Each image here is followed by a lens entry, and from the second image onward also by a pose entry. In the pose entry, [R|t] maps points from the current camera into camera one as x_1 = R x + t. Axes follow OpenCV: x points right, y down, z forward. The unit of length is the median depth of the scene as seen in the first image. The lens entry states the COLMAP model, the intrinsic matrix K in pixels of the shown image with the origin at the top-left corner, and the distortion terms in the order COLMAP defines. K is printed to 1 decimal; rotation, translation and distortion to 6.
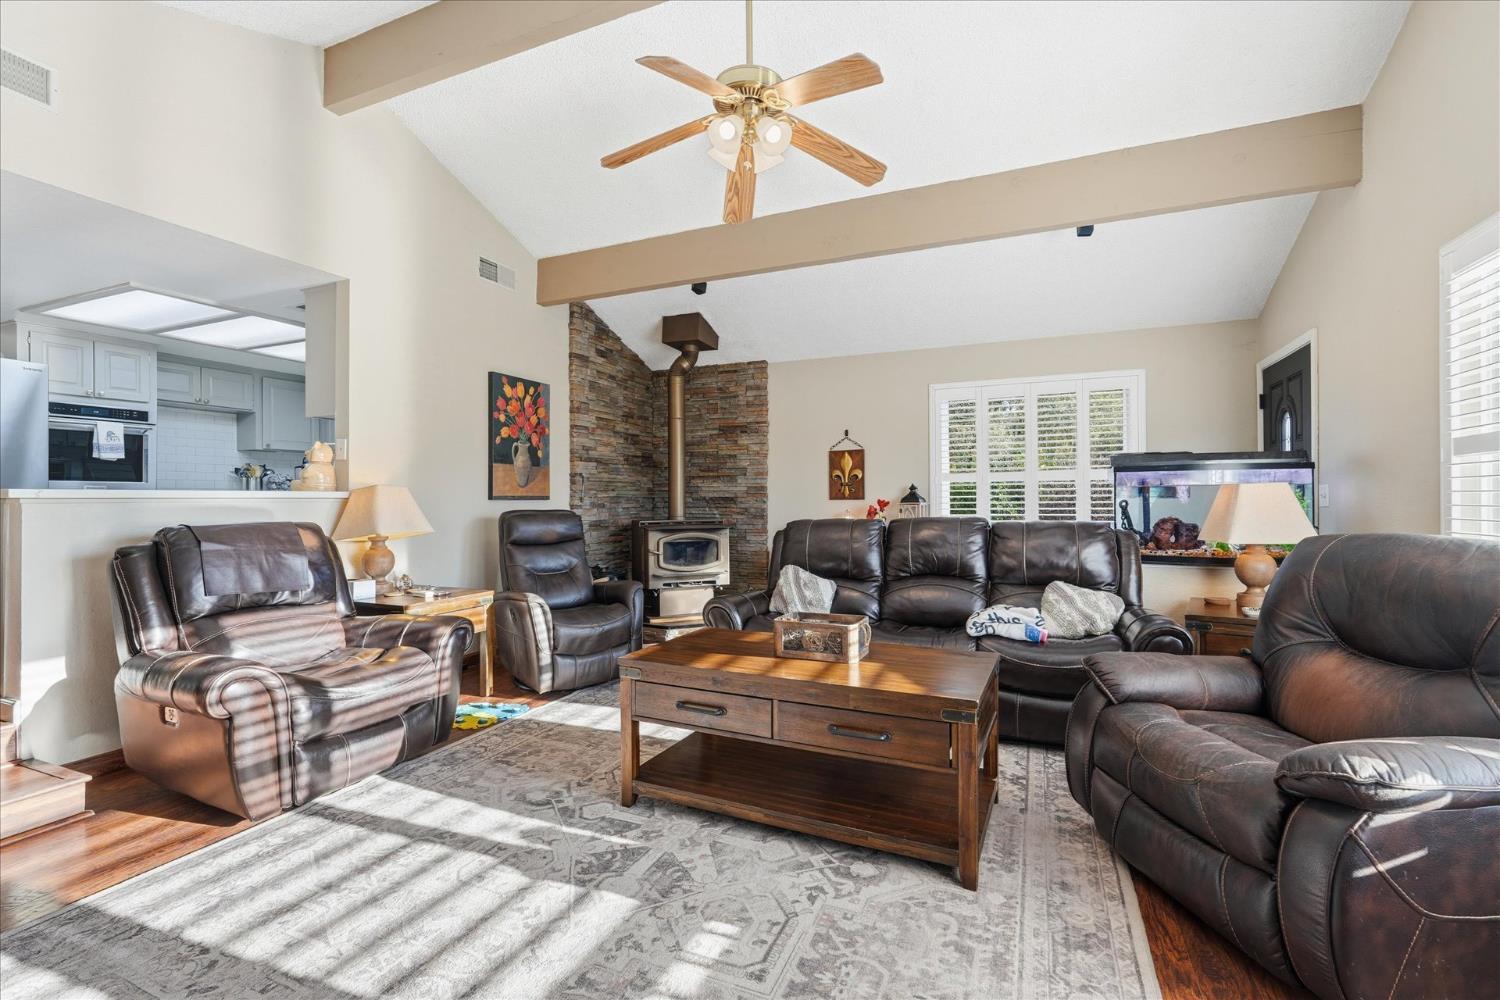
lens RADIAL K [[664.6, 0, 755.1], [0, 664.6, 505.7], [0, 0, 1]] dist [-0.011297, 0.002061]
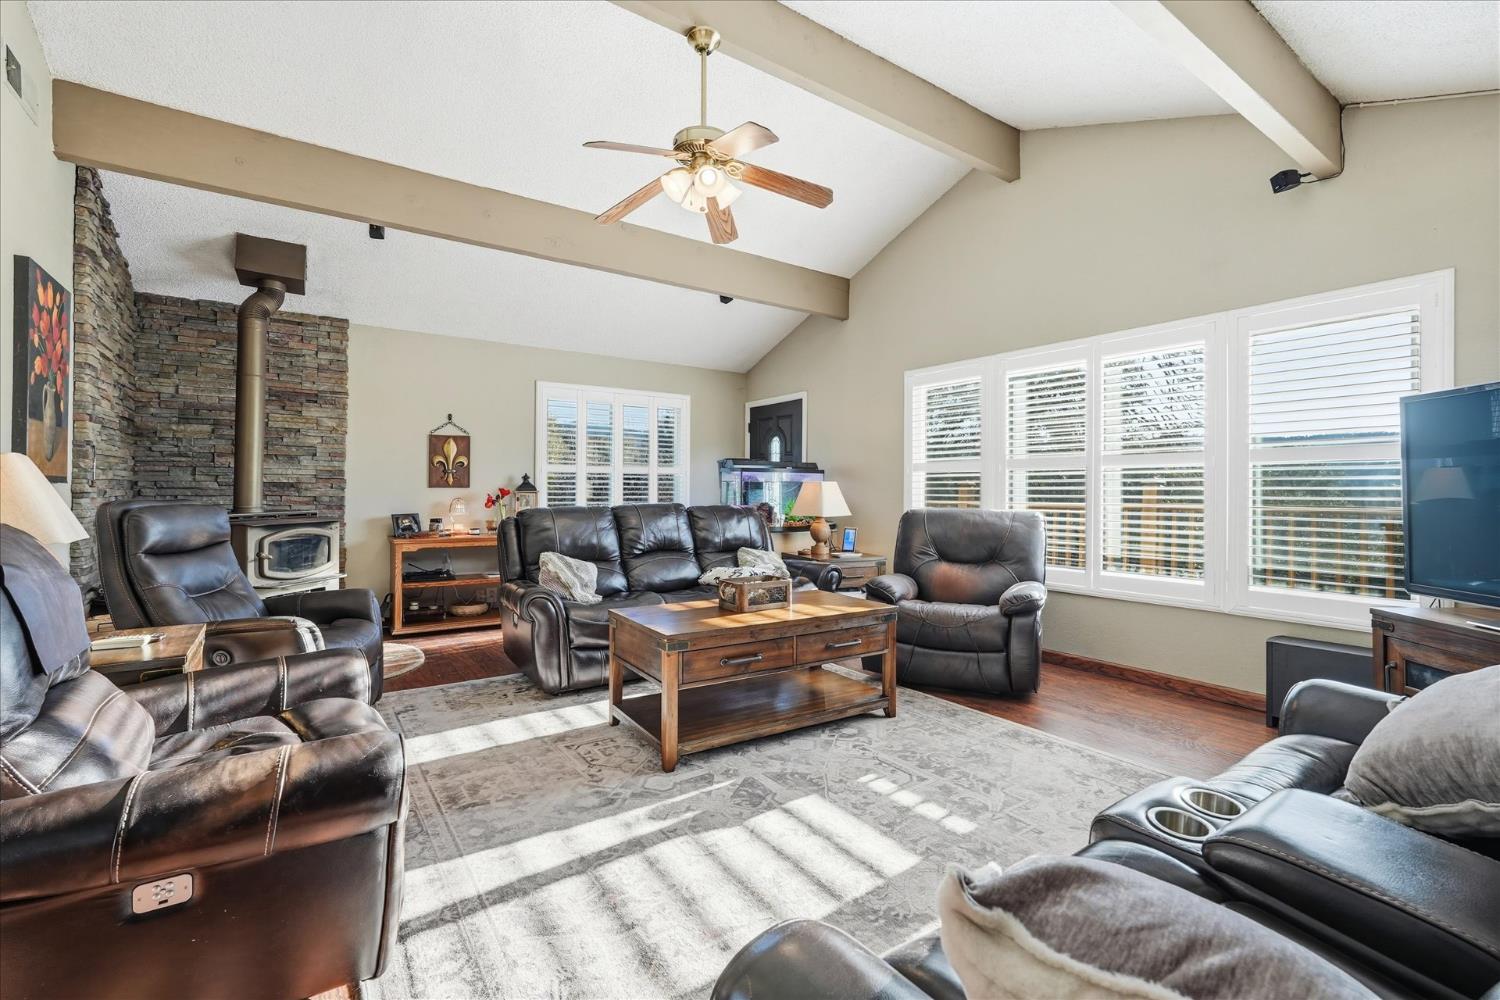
lens RADIAL K [[664.6, 0, 760.4], [0, 664.6, 488.0], [0, 0, 1]] dist [-0.011297, 0.002061]
pose [[0.517740, 0.010944, 0.855468, -0.809430], [-0.000973, 0.999925, -0.012203, 0.004584], [-0.855537, 0.005486, 0.517712, 0.243535]]
